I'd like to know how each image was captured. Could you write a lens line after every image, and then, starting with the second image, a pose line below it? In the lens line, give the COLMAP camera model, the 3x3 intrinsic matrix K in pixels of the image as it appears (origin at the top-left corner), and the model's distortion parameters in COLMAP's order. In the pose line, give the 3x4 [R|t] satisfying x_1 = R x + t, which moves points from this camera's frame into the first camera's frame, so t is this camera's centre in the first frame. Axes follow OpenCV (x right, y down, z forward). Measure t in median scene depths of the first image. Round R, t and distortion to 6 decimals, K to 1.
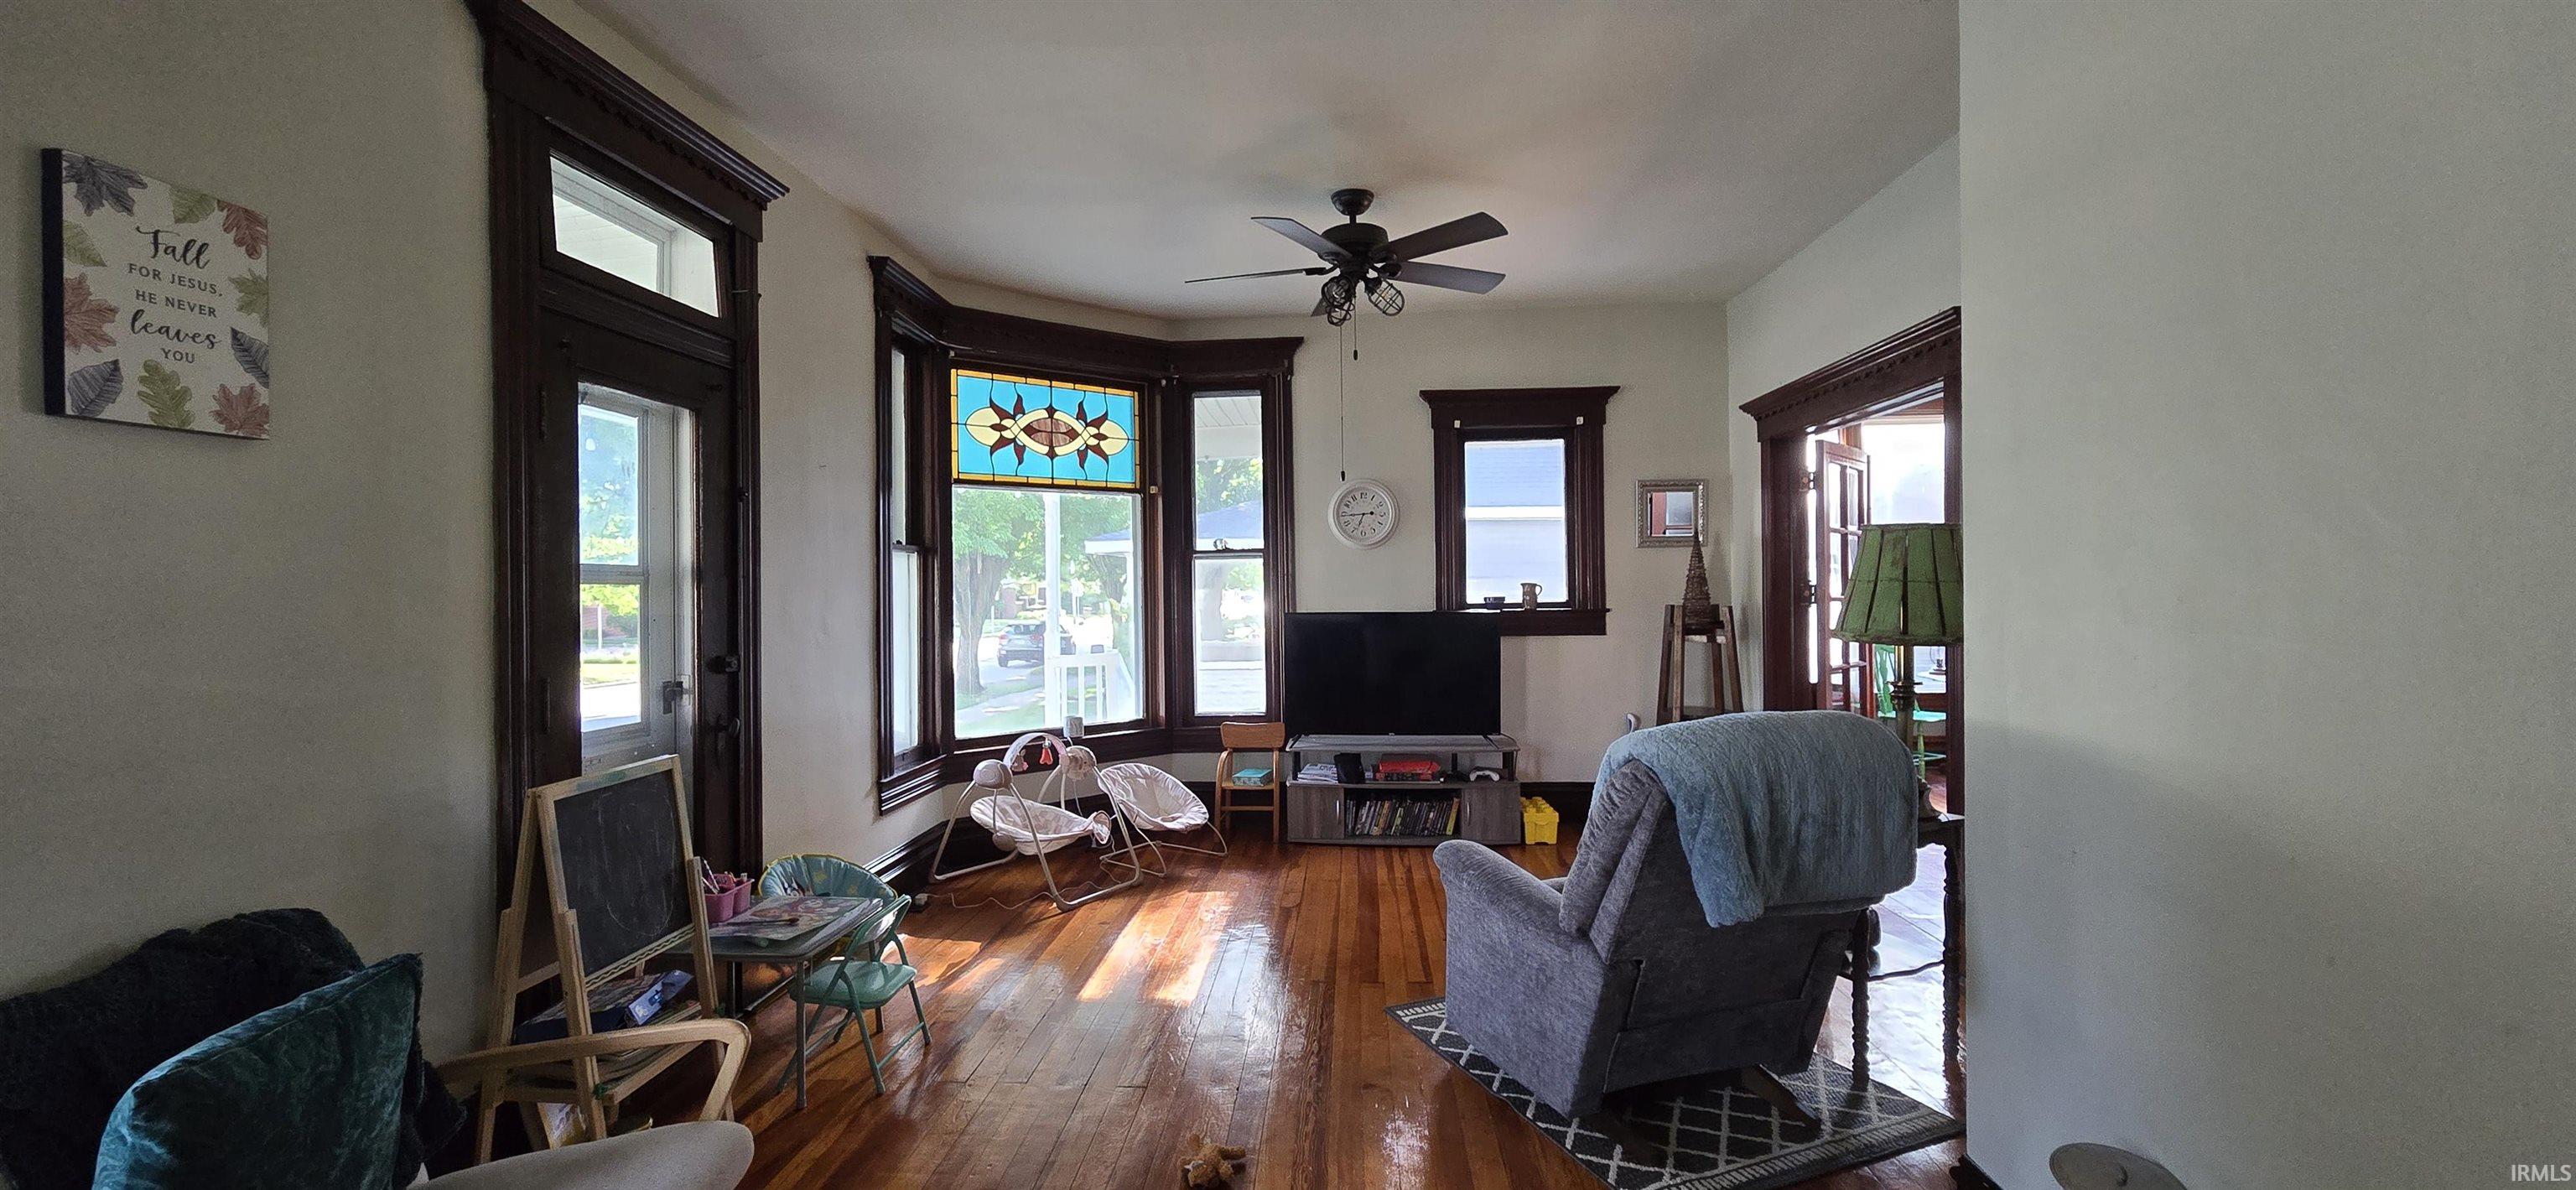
lens RADIAL K [[1068.4, 0, 1273.6], [0, 1068.4, 587.3], [0, 0, 1]] dist [-0.000456, 0.000674]
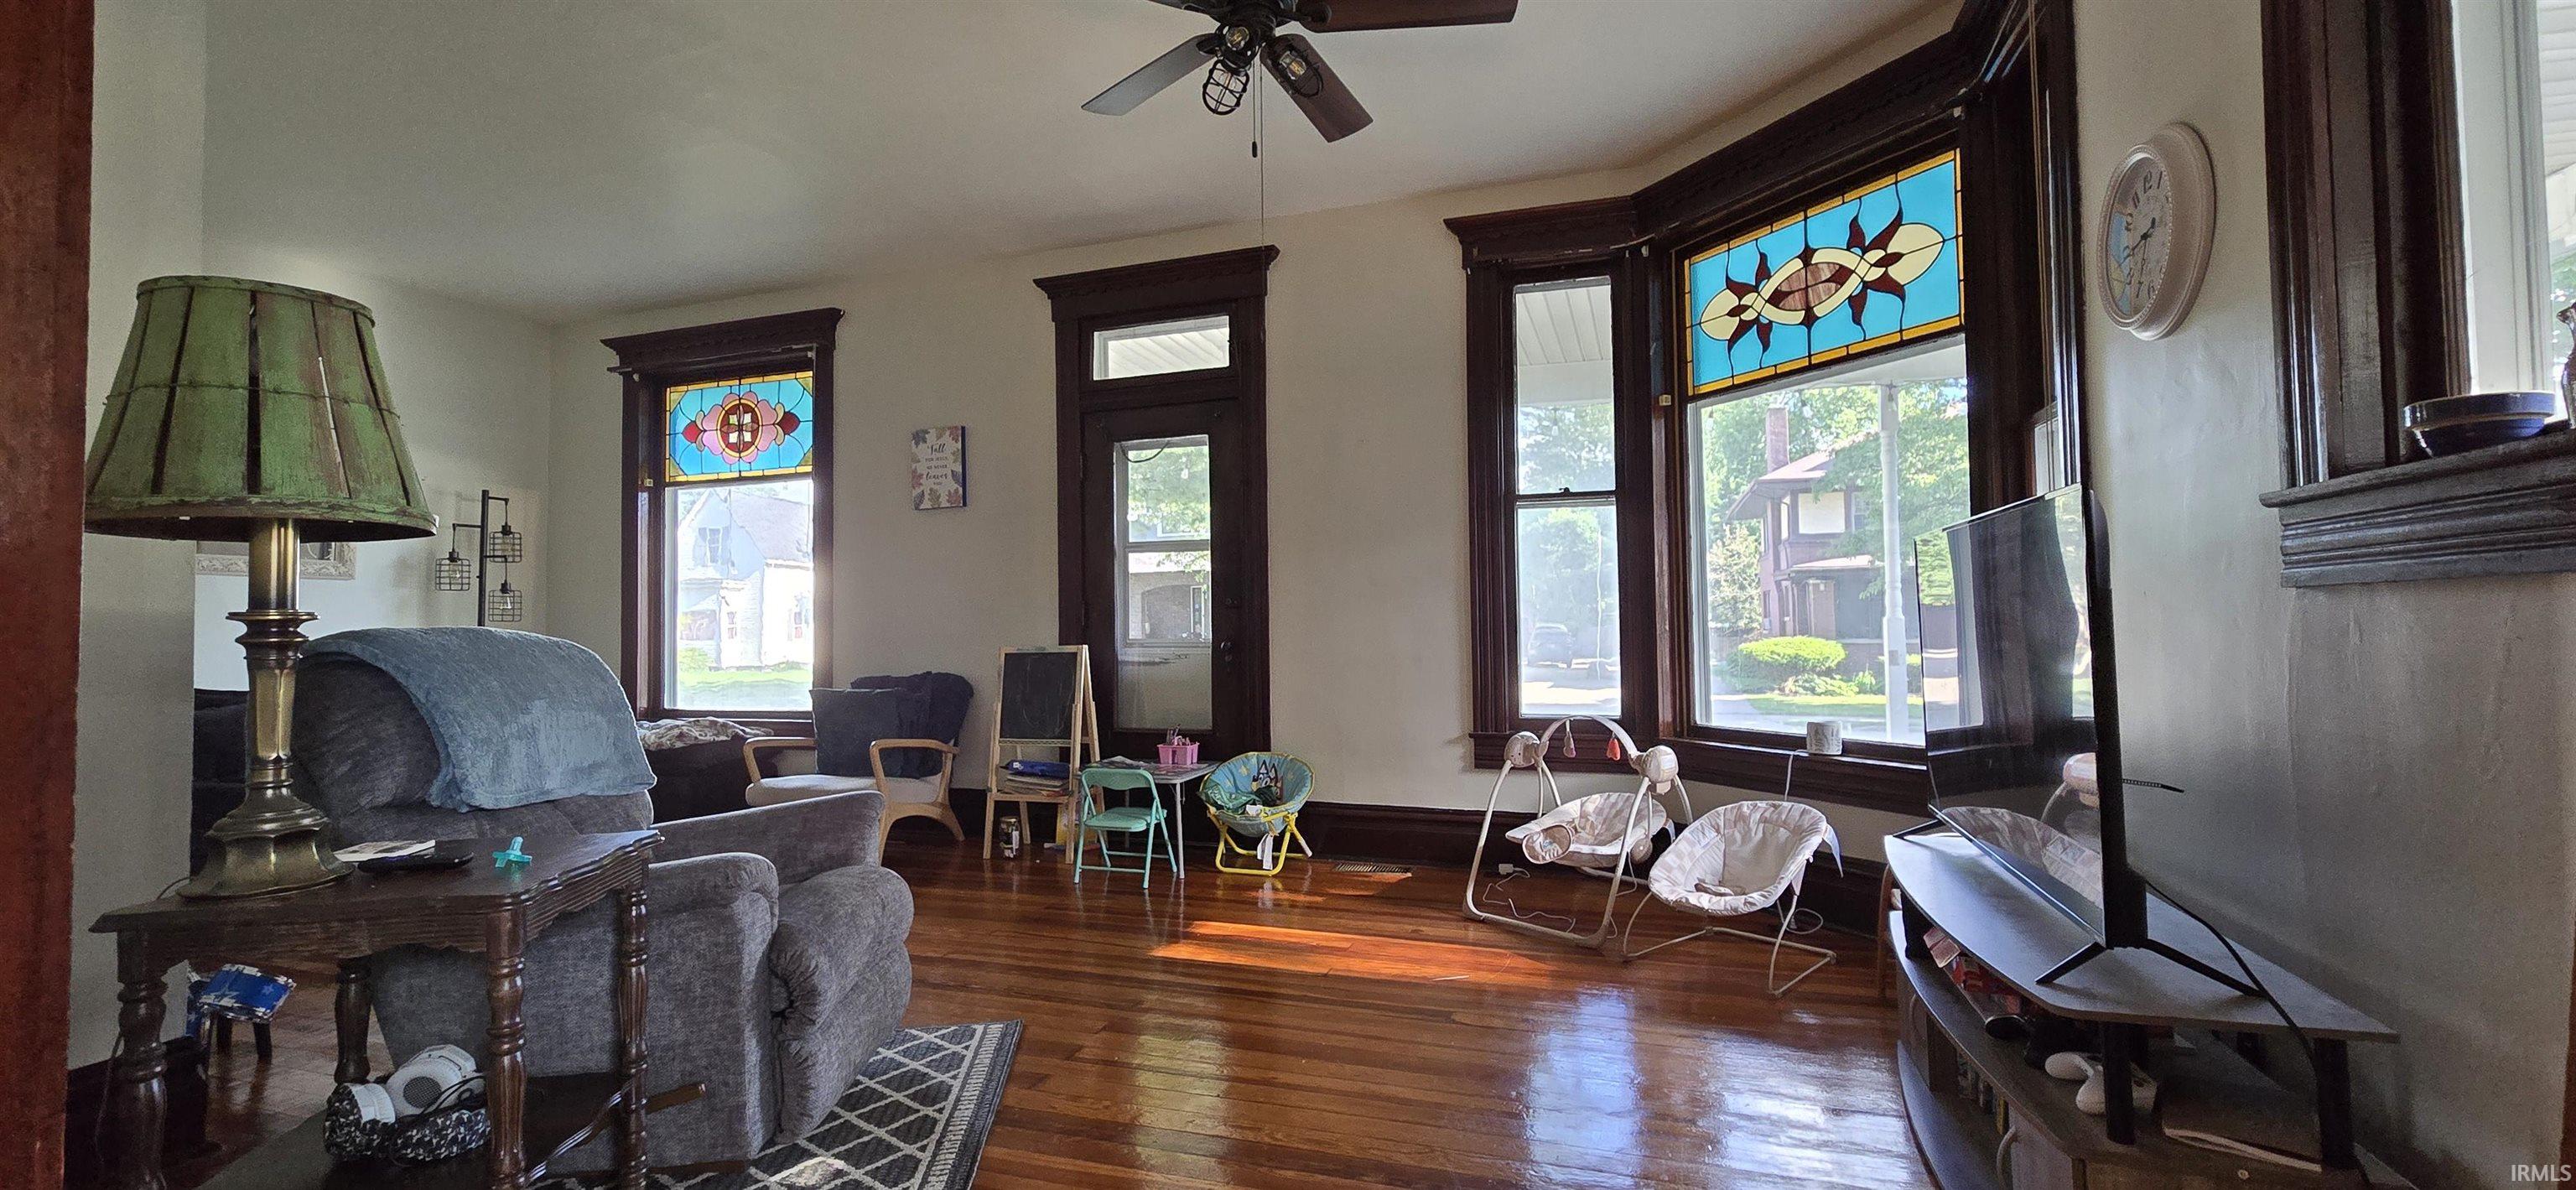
lens RADIAL K [[1068.4, 0, 1275.6], [0, 1068.4, 589.1], [0, 0, 1]] dist [-0.000456, 0.000674]
pose [[-0.275671, -0.015852, -0.961121, 0.523421], [0.013254, 0.999706, -0.020290, 0.051079], [0.961161, -0.018332, -0.275380, 0.881109]]
